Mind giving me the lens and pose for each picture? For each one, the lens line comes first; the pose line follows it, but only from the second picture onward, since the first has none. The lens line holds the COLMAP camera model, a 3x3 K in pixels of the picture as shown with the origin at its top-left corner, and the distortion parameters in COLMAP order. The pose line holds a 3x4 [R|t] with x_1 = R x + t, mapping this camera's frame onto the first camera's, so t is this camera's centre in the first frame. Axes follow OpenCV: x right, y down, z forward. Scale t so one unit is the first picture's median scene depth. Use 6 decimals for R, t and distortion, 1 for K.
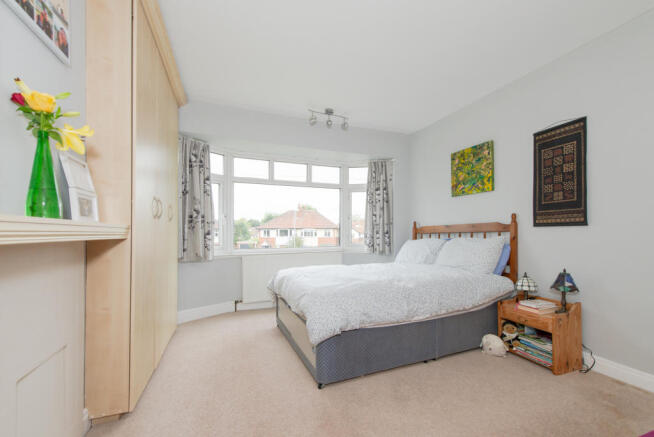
lens RADIAL K [[271.9, 0, 328.6], [0, 271.9, 229.6], [0, 0, 1]] dist [-0.000126, 0.000042]
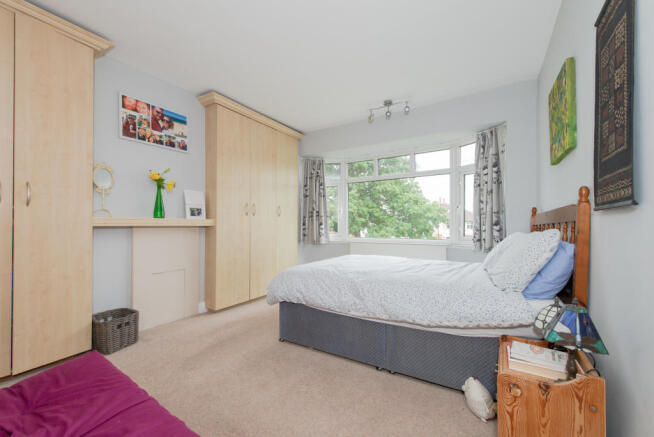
lens RADIAL K [[262.2, 0, 327.8], [0, 262.2, 222.8], [0, 0, 1]] dist [0.021771, 0.000045]
pose [[0.593314, -0.003259, -0.804964, 0.647053], [0.009113, 0.999955, 0.002669, 0.002875], [0.804919, -0.008919, 0.593317, 0.241151]]
